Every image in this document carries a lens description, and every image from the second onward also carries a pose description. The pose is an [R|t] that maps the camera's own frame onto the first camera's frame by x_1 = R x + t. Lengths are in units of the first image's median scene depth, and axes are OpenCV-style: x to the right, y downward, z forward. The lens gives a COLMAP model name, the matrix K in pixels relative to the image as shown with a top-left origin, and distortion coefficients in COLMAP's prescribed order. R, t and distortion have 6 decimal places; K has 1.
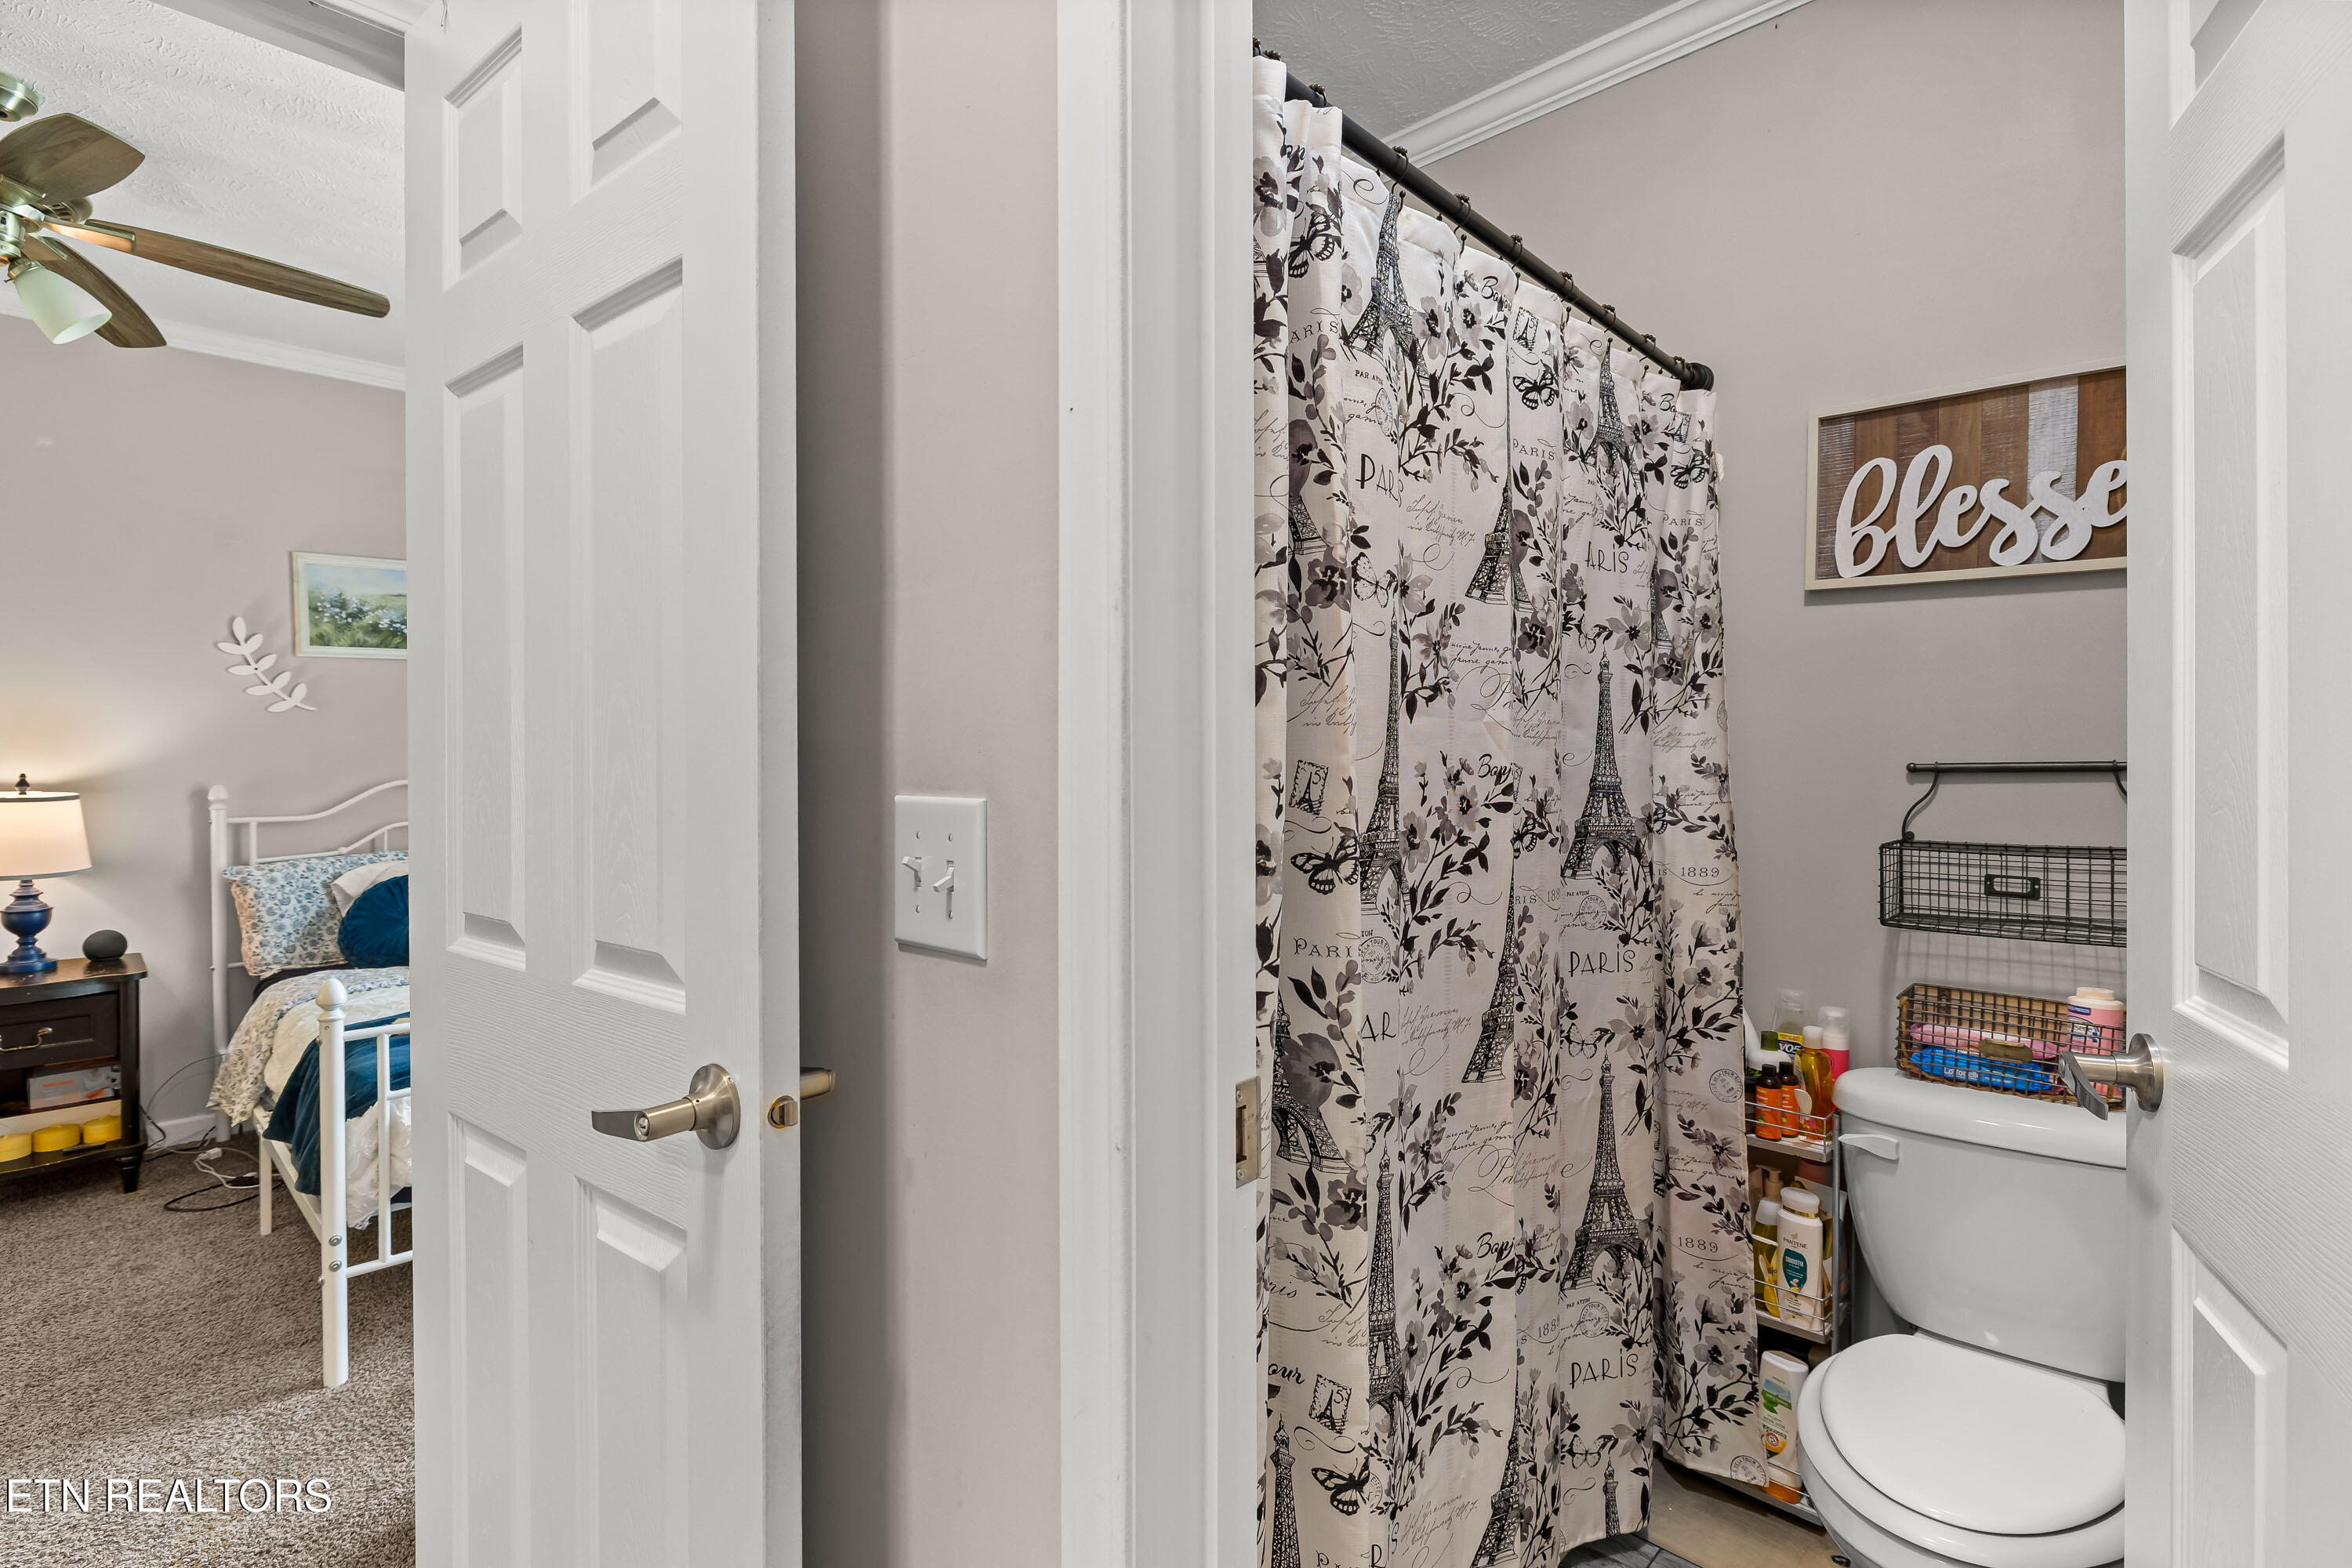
lens RADIAL K [[1150.7, 0, 1172.6], [0, 1150.7, 781.2], [0, 0, 1]] dist [-0.005522, 0.002836]
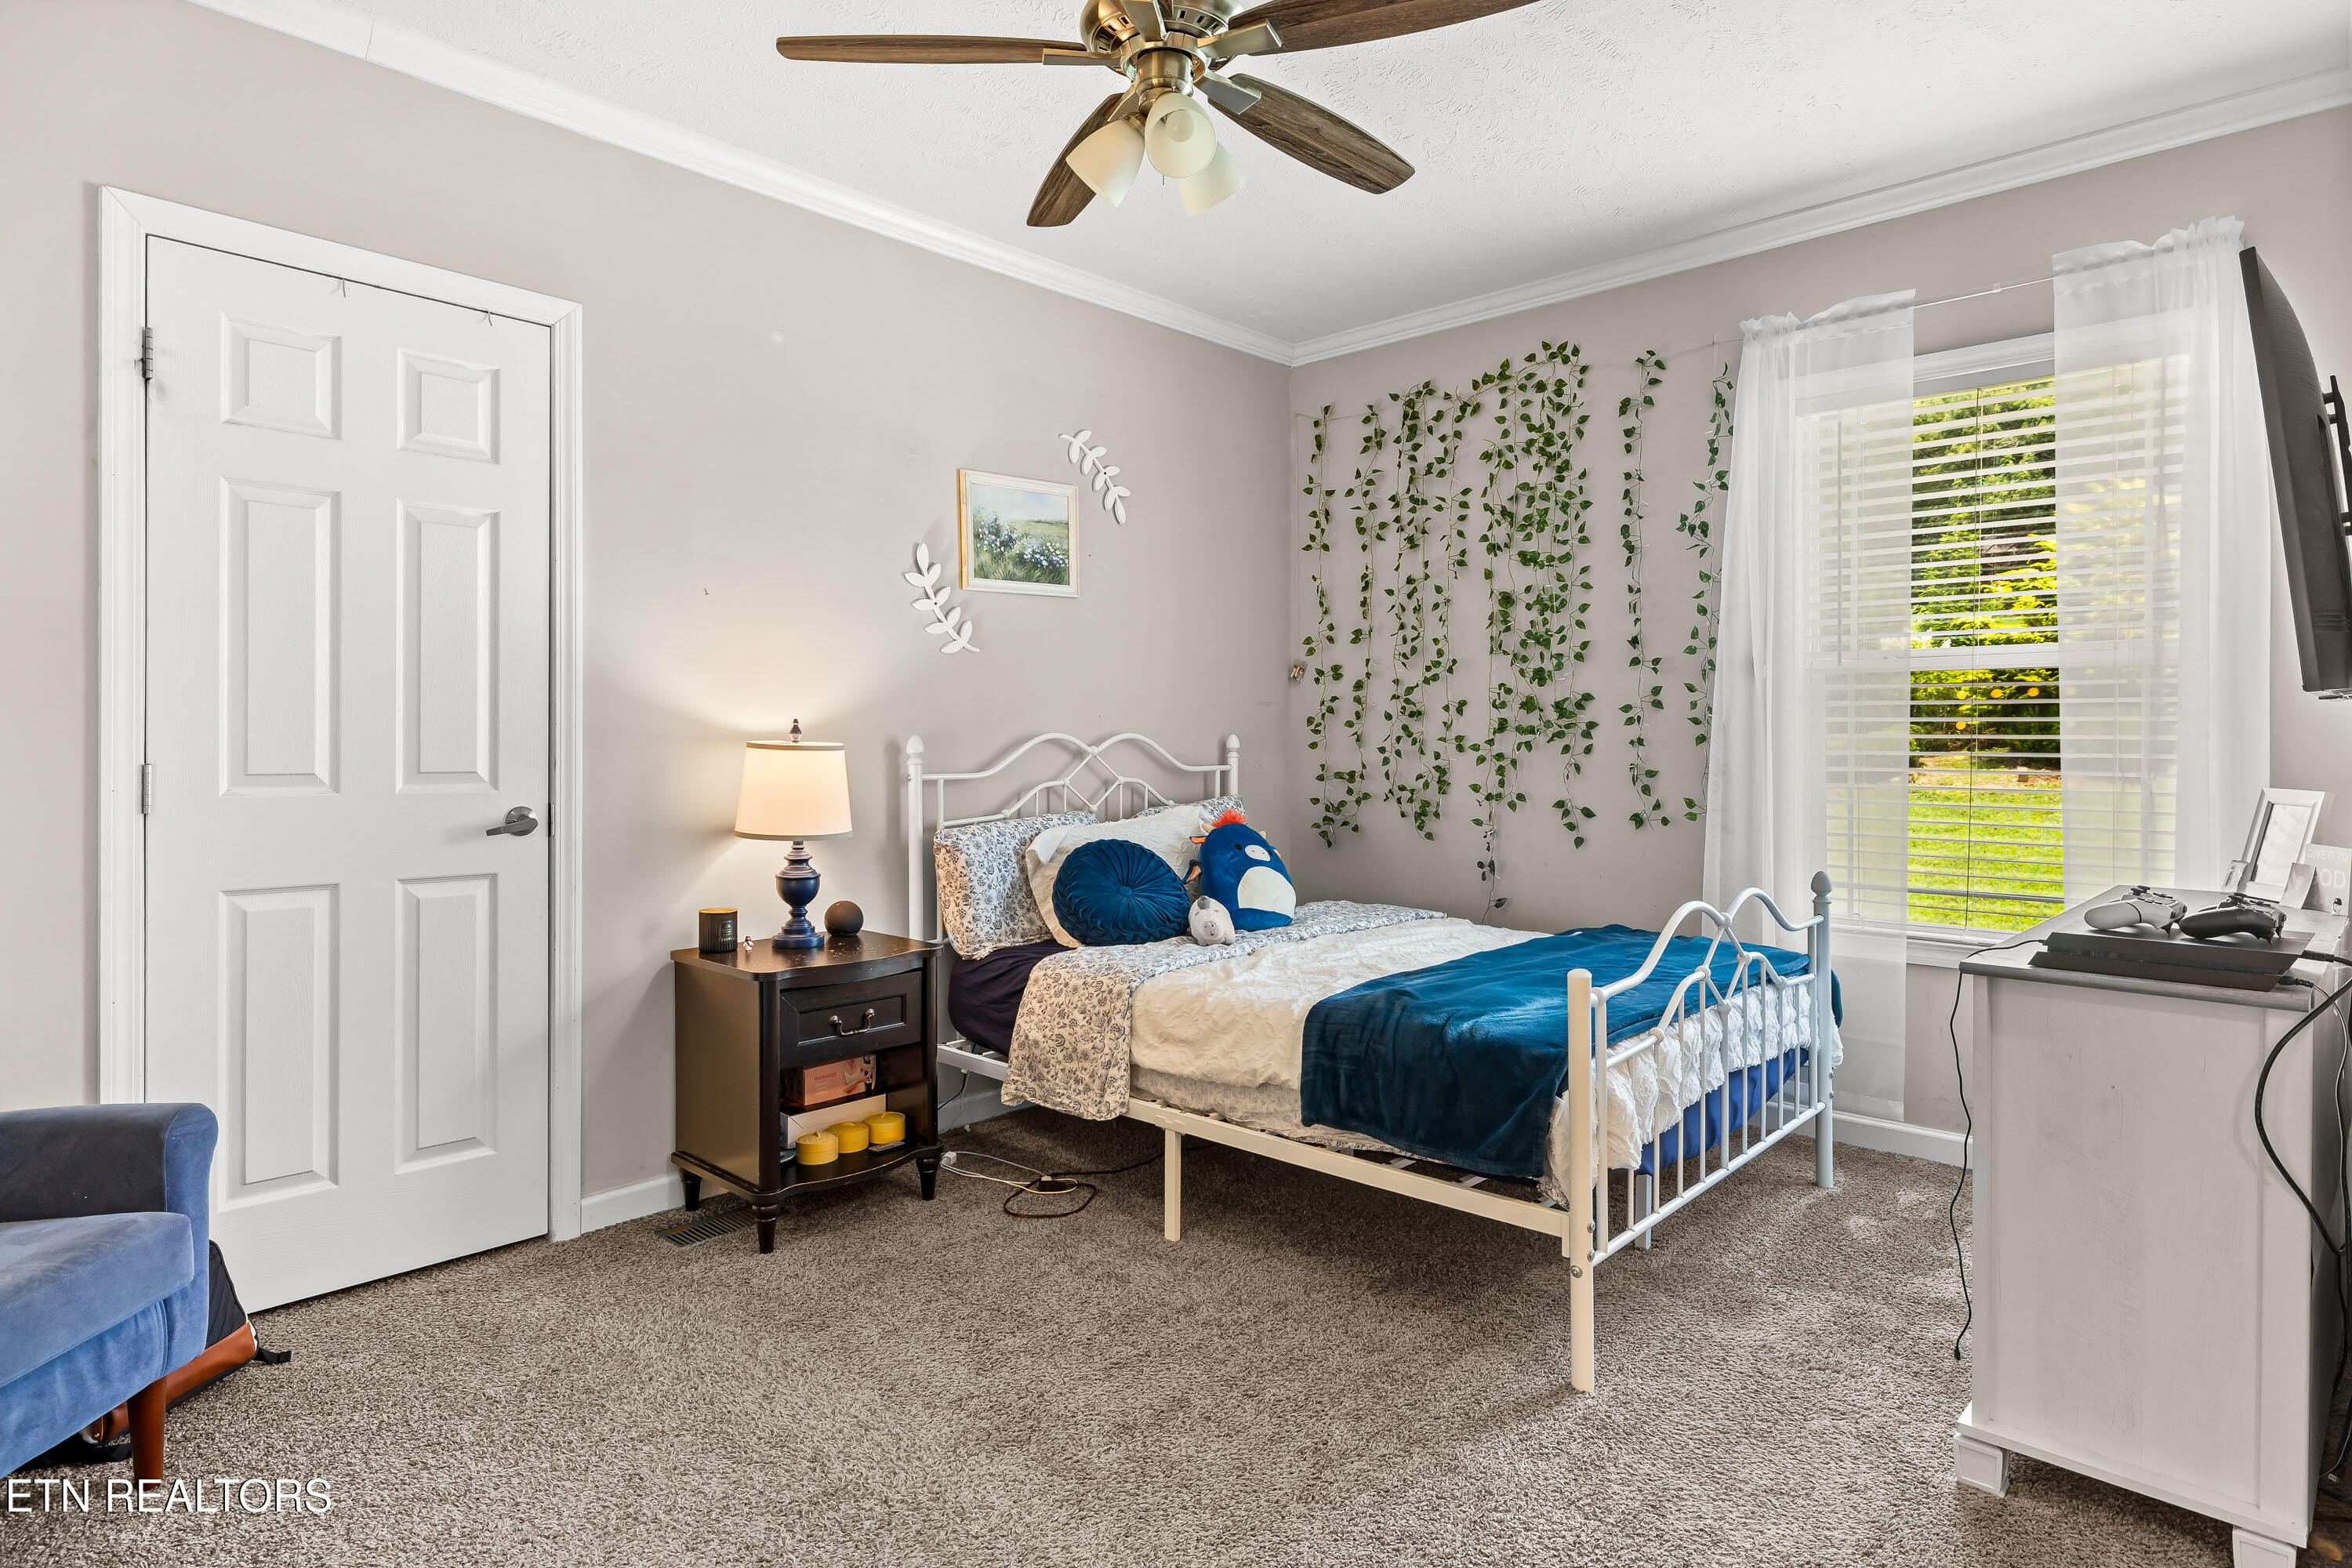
lens RADIAL K [[1301.8, 0, 1179.7], [0, 1301.8, 771.2], [0, 0, 1]] dist [-0.007795, 0.004745]
pose [[0.999720, 0.004000, 0.023315, -0.654703], [-0.004192, 0.999957, 0.008215, 0.020999], [-0.023281, -0.008310, 0.999694, 0.009311]]
